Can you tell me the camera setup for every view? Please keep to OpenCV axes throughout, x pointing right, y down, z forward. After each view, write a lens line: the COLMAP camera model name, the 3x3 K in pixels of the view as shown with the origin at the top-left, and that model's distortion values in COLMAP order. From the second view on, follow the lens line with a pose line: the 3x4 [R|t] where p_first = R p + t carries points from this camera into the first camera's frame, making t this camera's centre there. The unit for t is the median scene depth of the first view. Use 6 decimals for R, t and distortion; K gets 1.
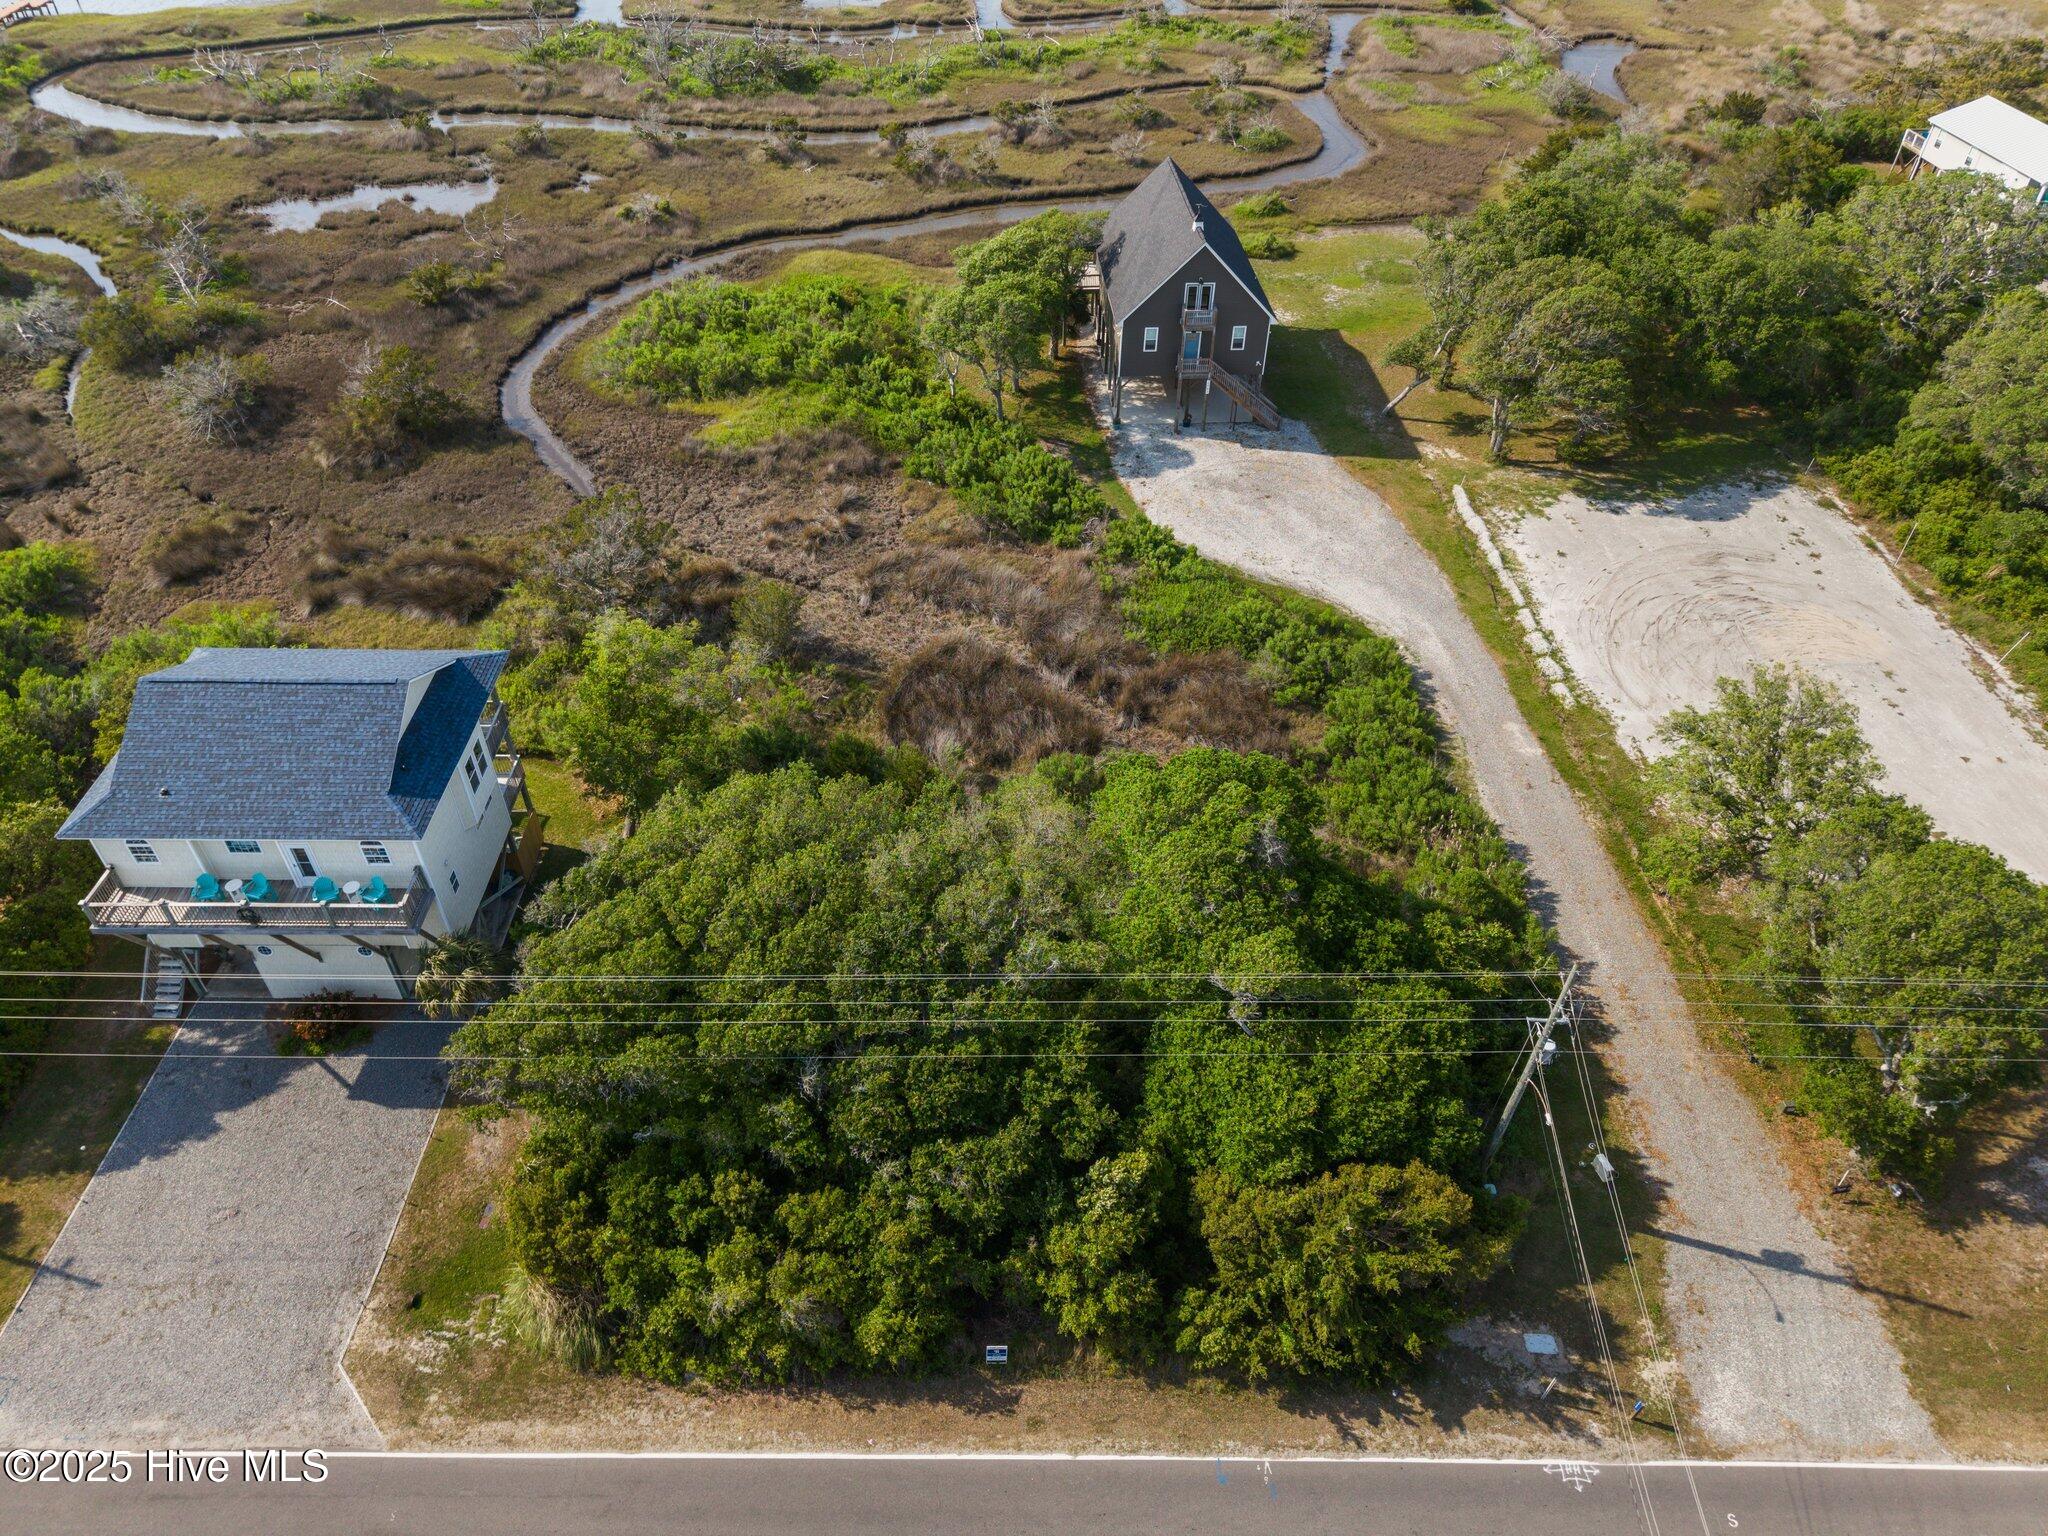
lens RADIAL K [[1423.5, 0, 1022.2], [0, 1423.5, 758.7], [0, 0, 1]] dist [0.017066, -0.011451]
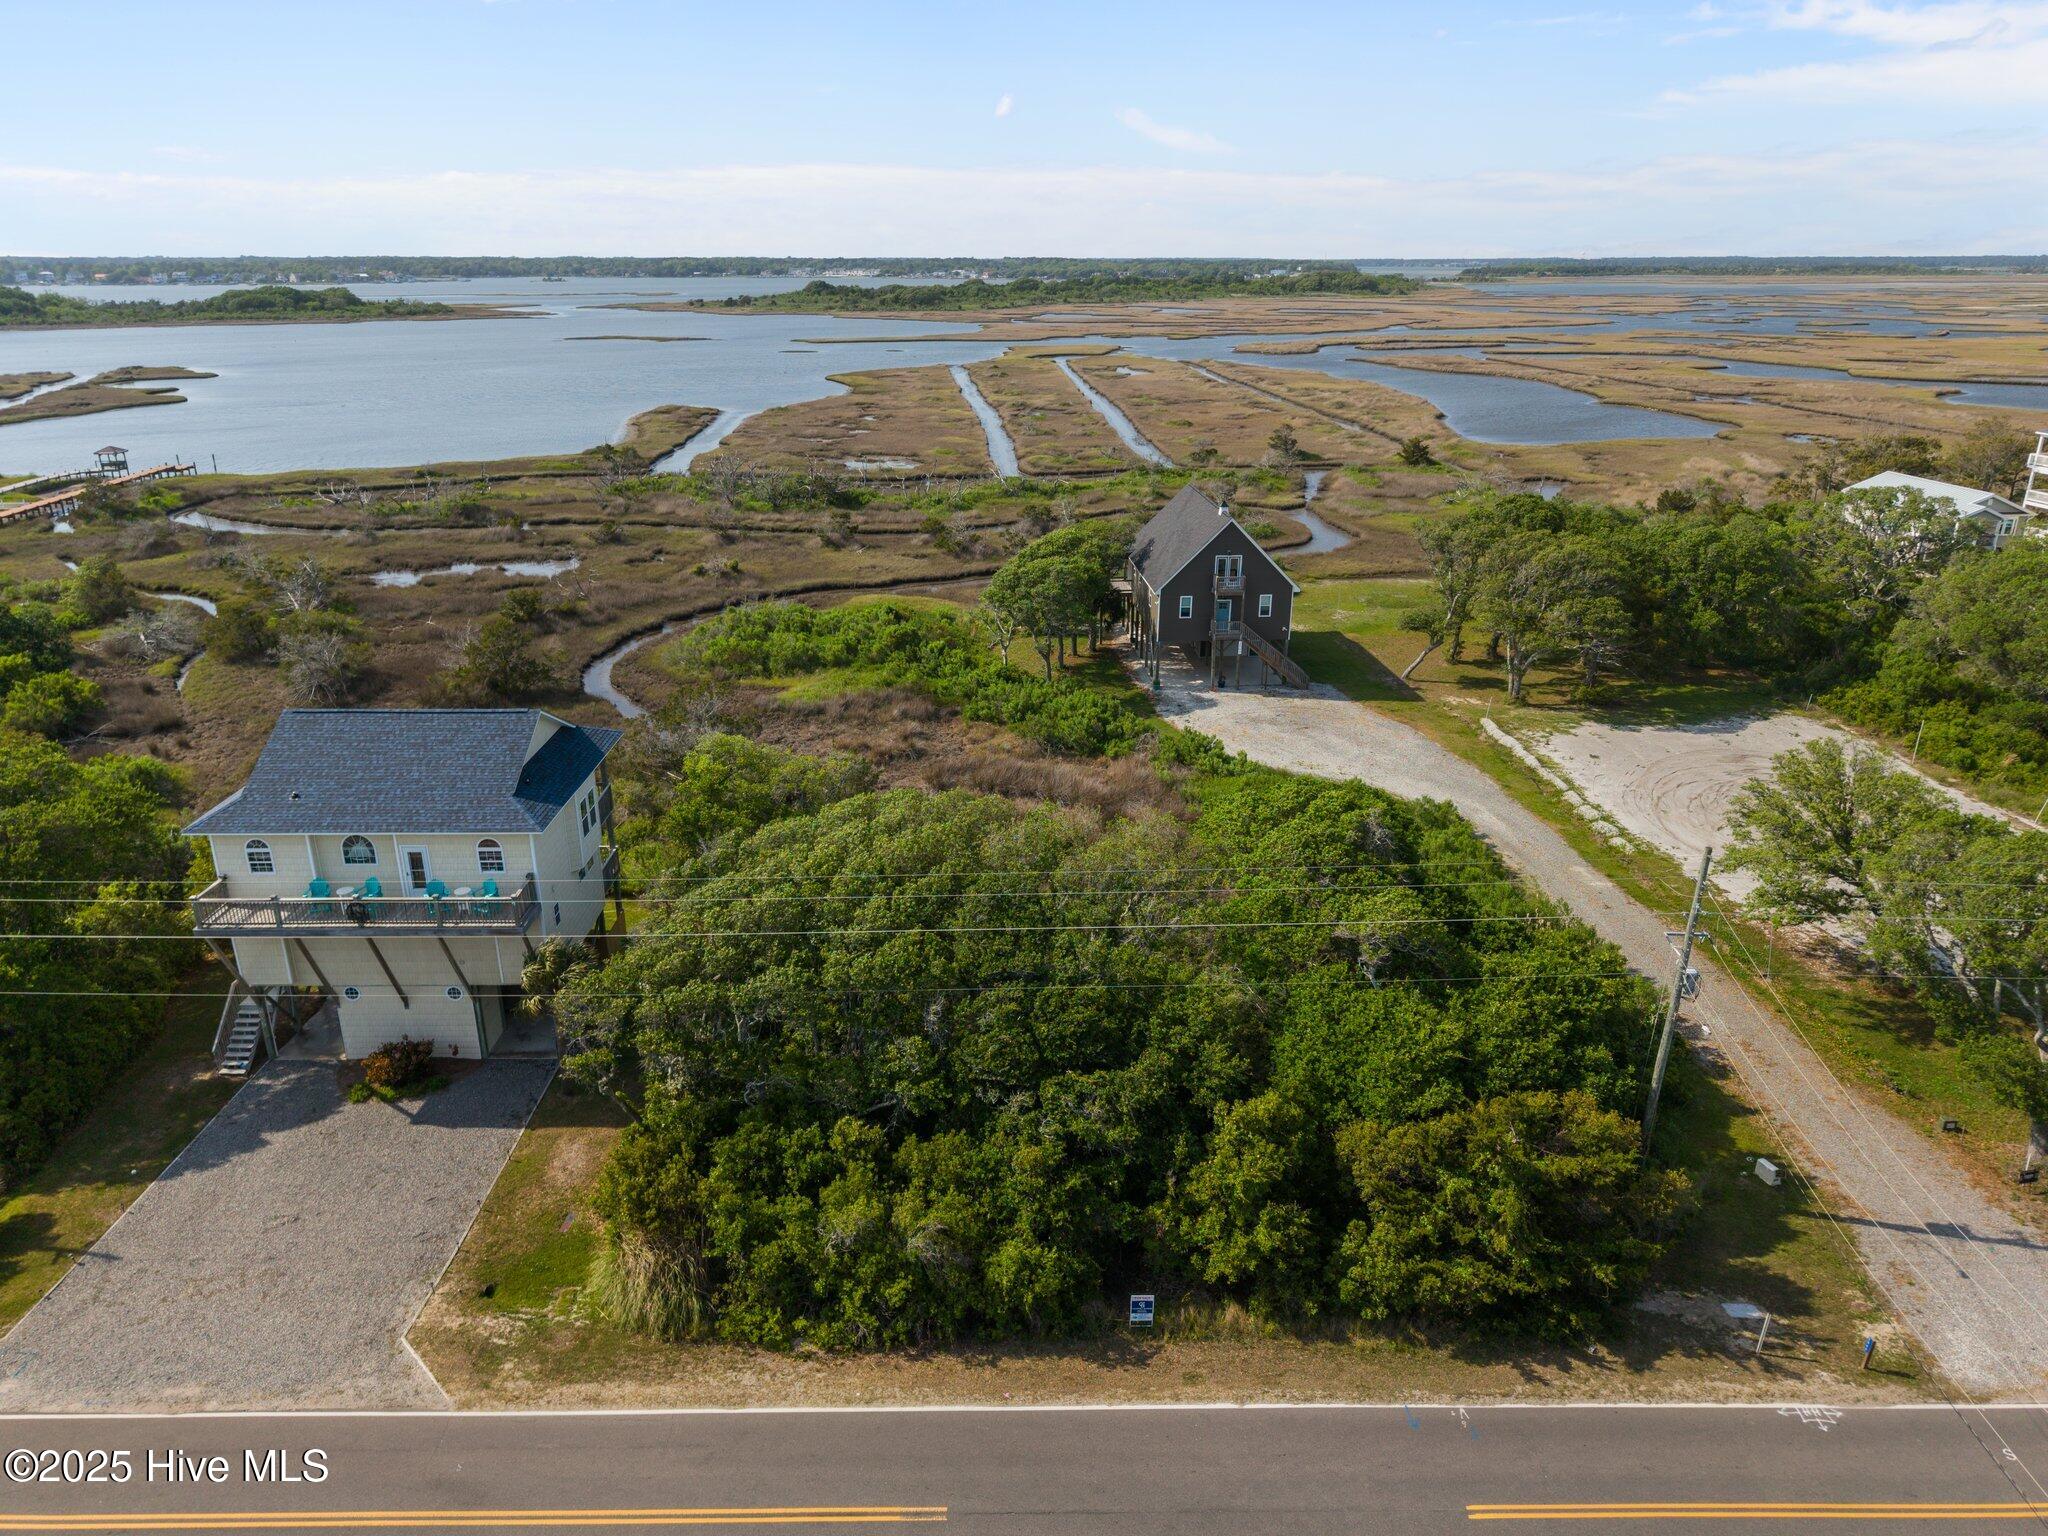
lens RADIAL K [[1423.5, 0, 1022.2], [0, 1423.5, 758.7], [0, 0, 1]] dist [0.017066, -0.011451]
pose [[0.999854, -0.014111, 0.009598, -0.092535], [0.016626, 0.932282, -0.361349, 0.399978], [-0.003849, 0.361456, 0.932381, 0.038422]]
